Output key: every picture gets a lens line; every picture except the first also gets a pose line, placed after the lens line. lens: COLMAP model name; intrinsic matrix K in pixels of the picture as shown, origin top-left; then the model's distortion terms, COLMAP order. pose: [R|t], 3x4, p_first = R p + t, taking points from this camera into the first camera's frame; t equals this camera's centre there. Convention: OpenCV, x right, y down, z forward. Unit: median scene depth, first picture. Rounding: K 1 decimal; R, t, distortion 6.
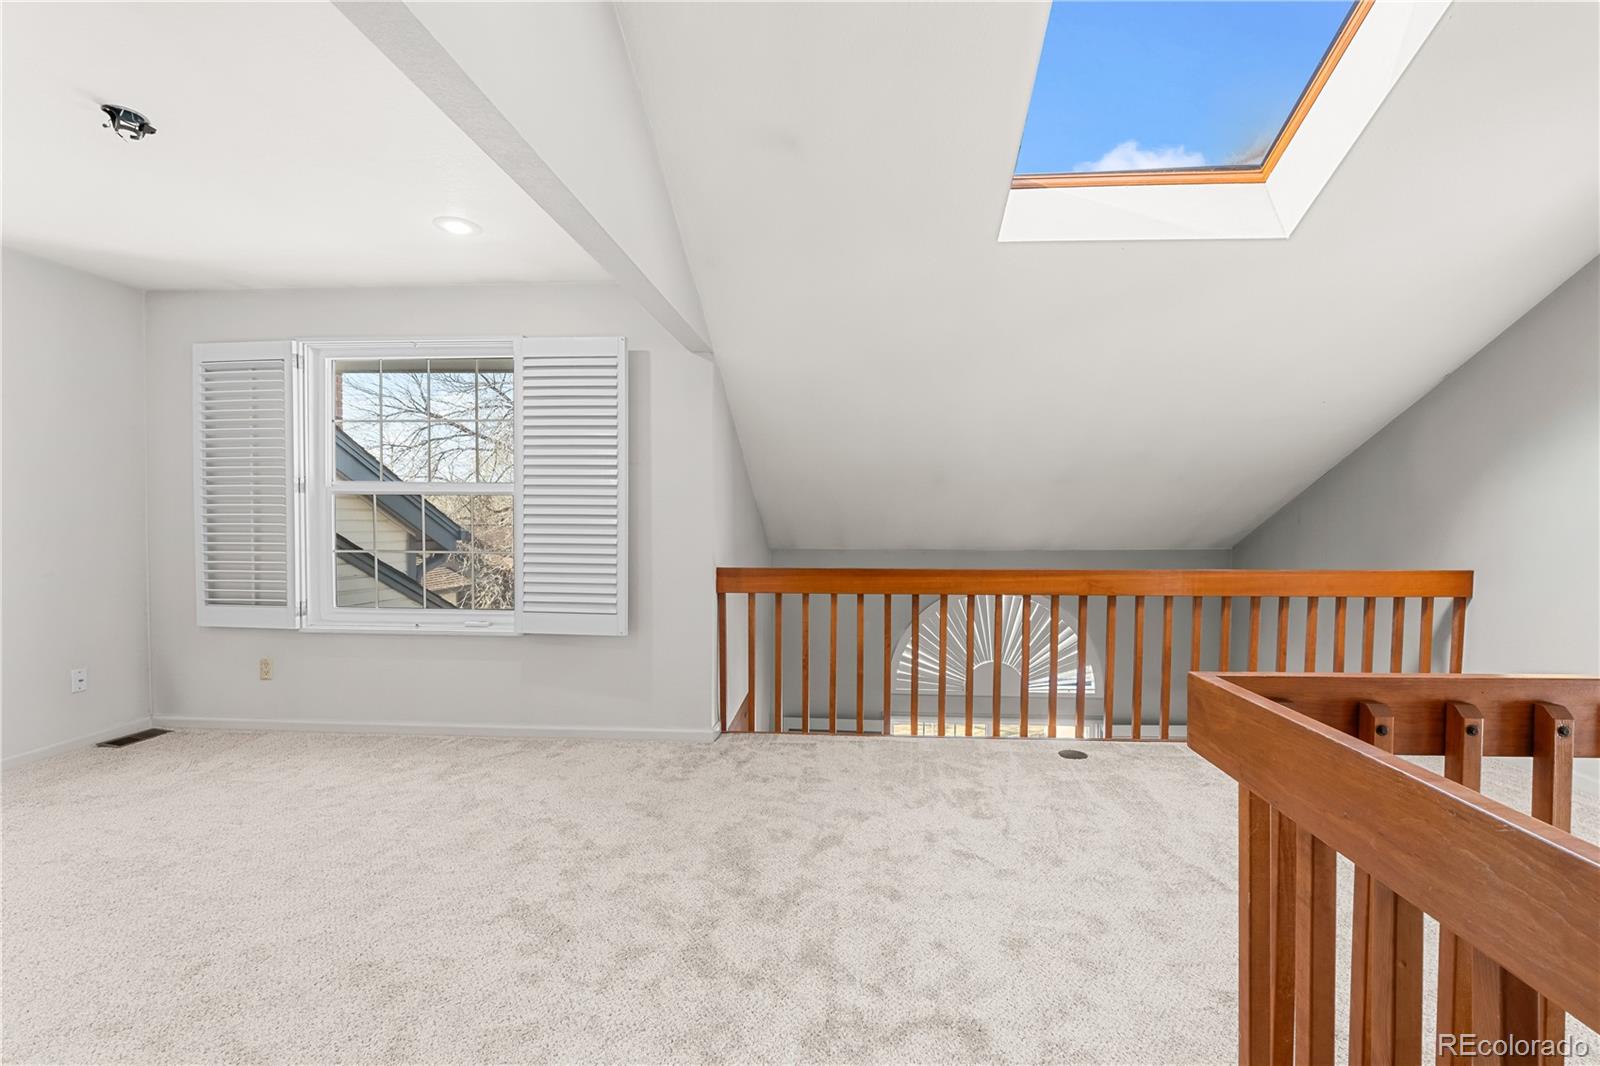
lens RADIAL K [[676.9, 0, 800.0], [0, 676.9, 533.0], [0, 0, 1]] dist [-0.007116, 0.000108]
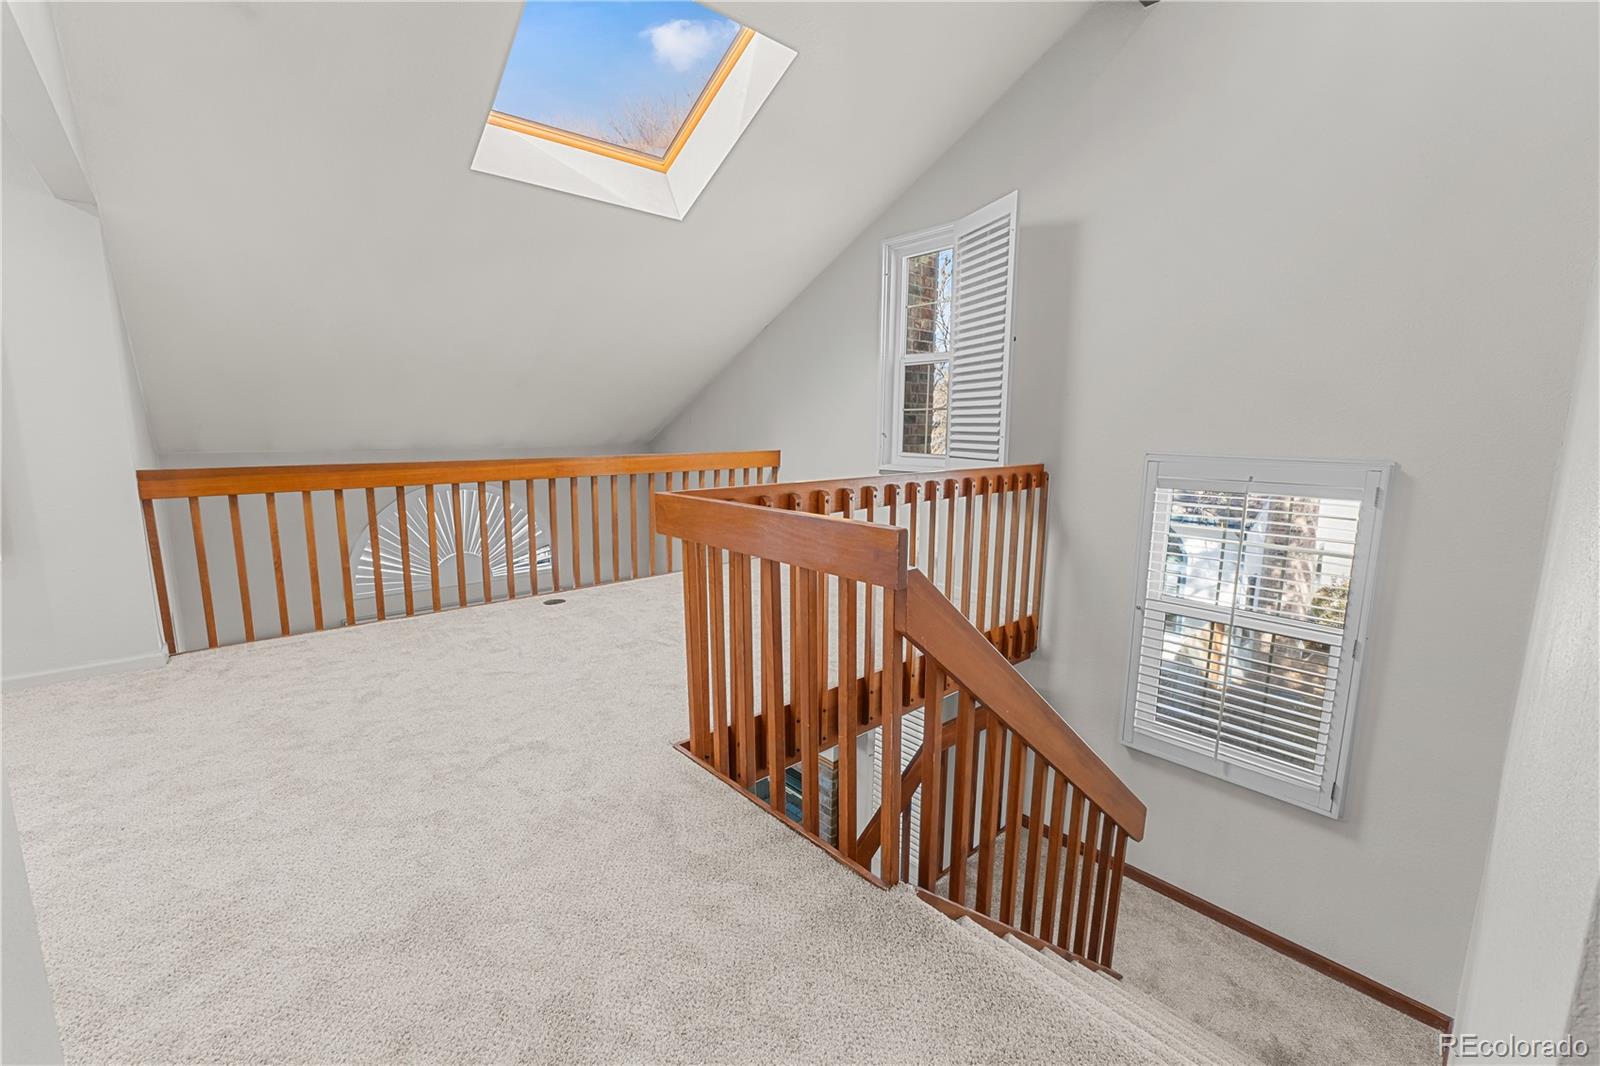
lens RADIAL K [[676.5, 0, 806.5], [0, 676.5, 498.6], [0, 0, 1]] dist [-0.006276, -0.000053]
pose [[0.686977, -0.079327, 0.722336, -0.172428], [0.015694, 0.995411, 0.094391, 0.022257], [-0.726509, -0.053508, 0.685070, -0.203404]]
